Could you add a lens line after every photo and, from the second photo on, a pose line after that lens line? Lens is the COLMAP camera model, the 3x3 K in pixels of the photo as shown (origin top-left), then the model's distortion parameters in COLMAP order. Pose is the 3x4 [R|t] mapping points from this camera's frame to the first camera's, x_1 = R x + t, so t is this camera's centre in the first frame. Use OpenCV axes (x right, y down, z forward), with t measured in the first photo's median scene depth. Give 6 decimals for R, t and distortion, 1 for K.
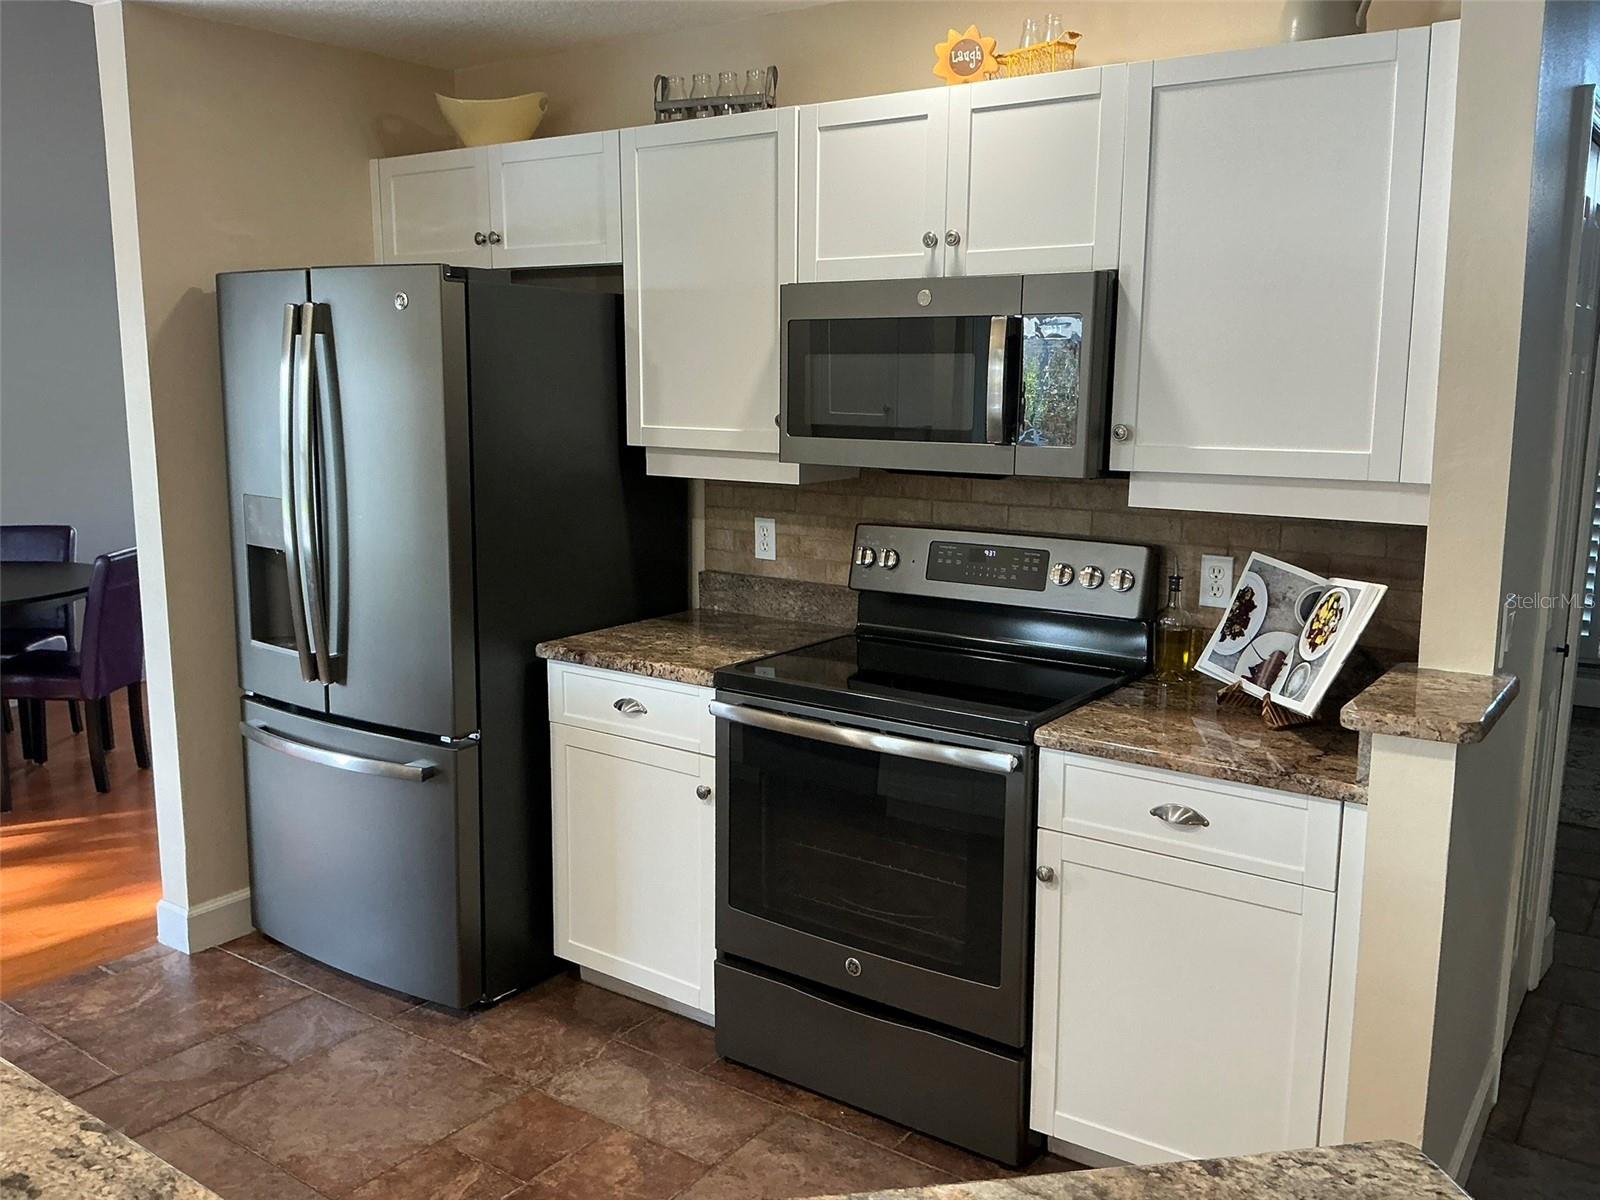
lens RADIAL K [[1343.9, 0, 795.6], [0, 1343.9, 588.8], [0, 0, 1]] dist [0.072976, -0.150686]
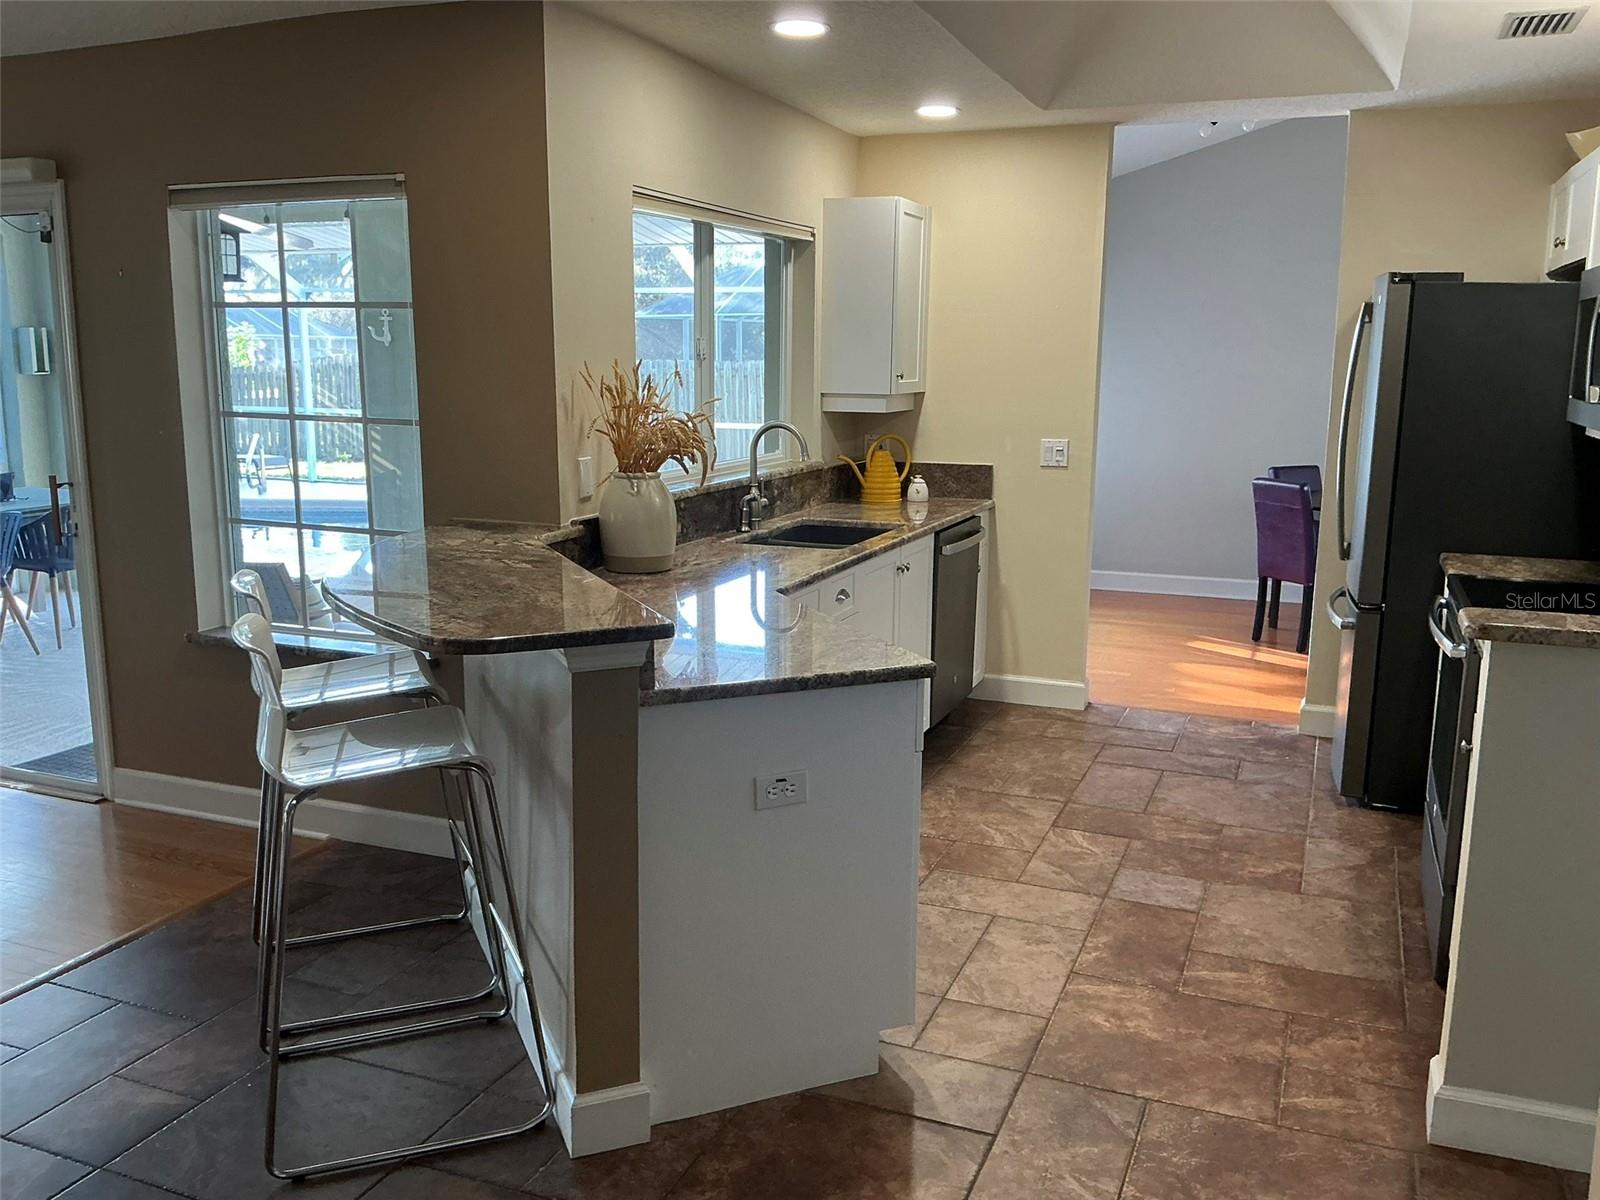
lens RADIAL K [[1343.9, 0, 786.7], [0, 1343.9, 598.3], [0, 0, 1]] dist [0.072976, -0.150686]
pose [[0.224289, 0.172727, -0.959093, 1.032142], [-0.158959, 0.977471, 0.138864, 0.001806], [0.961471, 0.121310, 0.246693, 0.062835]]
